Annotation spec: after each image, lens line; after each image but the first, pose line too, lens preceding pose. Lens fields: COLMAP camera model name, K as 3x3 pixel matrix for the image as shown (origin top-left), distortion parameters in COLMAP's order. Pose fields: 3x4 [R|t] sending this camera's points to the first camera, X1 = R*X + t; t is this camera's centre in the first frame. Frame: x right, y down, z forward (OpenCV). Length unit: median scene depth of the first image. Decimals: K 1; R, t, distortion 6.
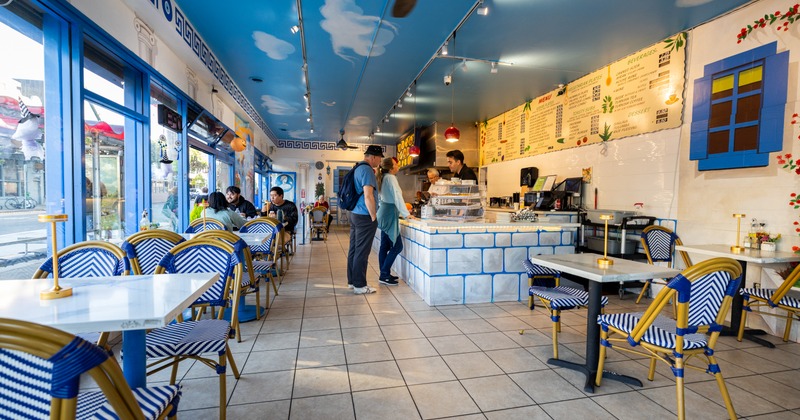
lens RADIAL K [[337.5, 0, 398.3], [0, 337.5, 211.3], [0, 0, 1]] dist [0.003951, 0.000576]
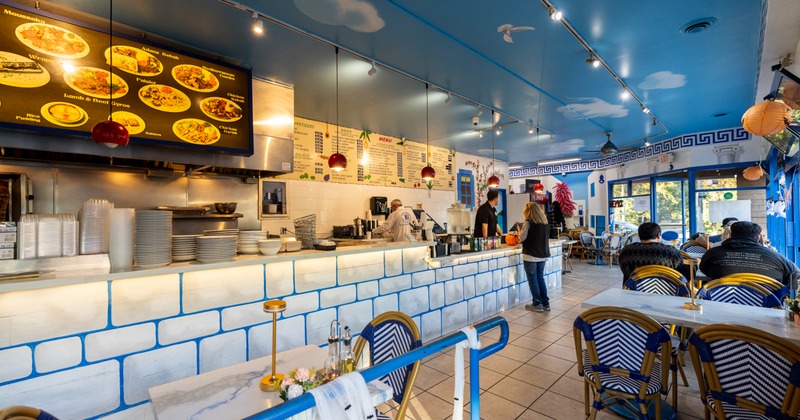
lens RADIAL K [[337.5, 0, 398.5], [0, 337.5, 211.7], [0, 0, 1]] dist [0.003951, 0.000576]
pose [[-0.512325, -0.003694, 0.858784, -0.630868], [0.033209, 0.999158, 0.024109, -0.118880], [-0.858149, 0.040871, -0.511771, 1.678649]]
